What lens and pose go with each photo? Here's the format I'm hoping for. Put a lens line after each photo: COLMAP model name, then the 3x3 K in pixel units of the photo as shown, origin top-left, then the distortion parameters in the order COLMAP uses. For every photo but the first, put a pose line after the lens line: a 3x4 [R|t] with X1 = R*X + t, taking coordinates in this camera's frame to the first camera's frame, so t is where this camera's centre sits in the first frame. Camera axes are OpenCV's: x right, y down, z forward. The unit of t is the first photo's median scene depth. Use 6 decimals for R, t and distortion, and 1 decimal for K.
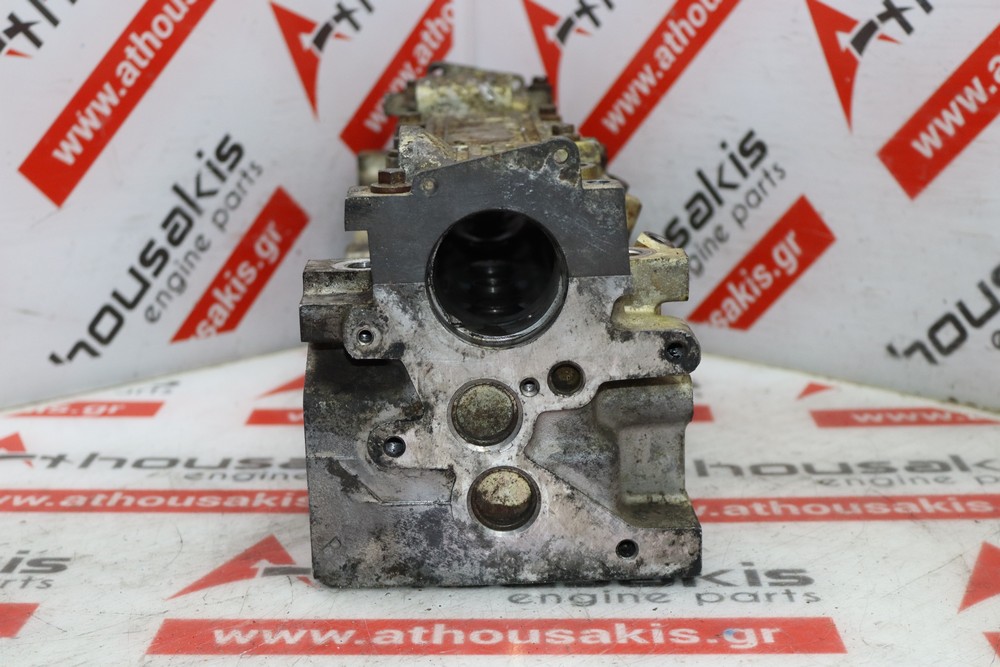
lens RADIAL K [[1853.9, 0, 494.6], [0, 1853.9, 327.5], [0, 0, 1]] dist [0.032955, 0.000000]
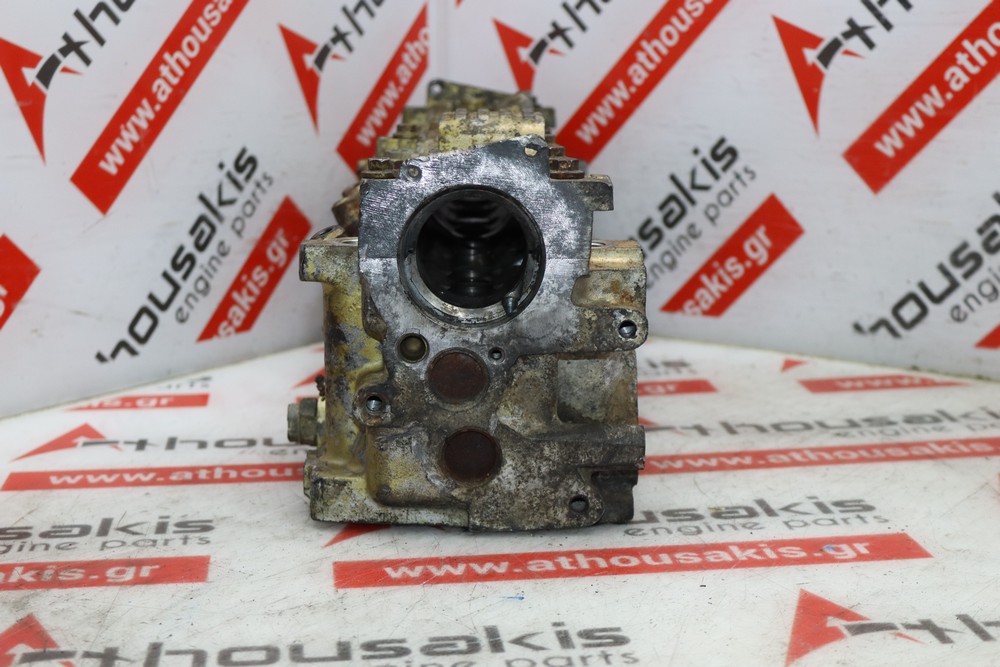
lens RADIAL K [[1853.9, 0, 501.9], [0, 1853.9, 341.3], [0, 0, 1]] dist [0.032955, 0.000000]
pose [[0.987628, -0.027482, 0.154390, -0.173519], [0.030345, 0.999408, -0.016218, 0.031828], [-0.153853, 0.020702, 0.987877, -0.088242]]
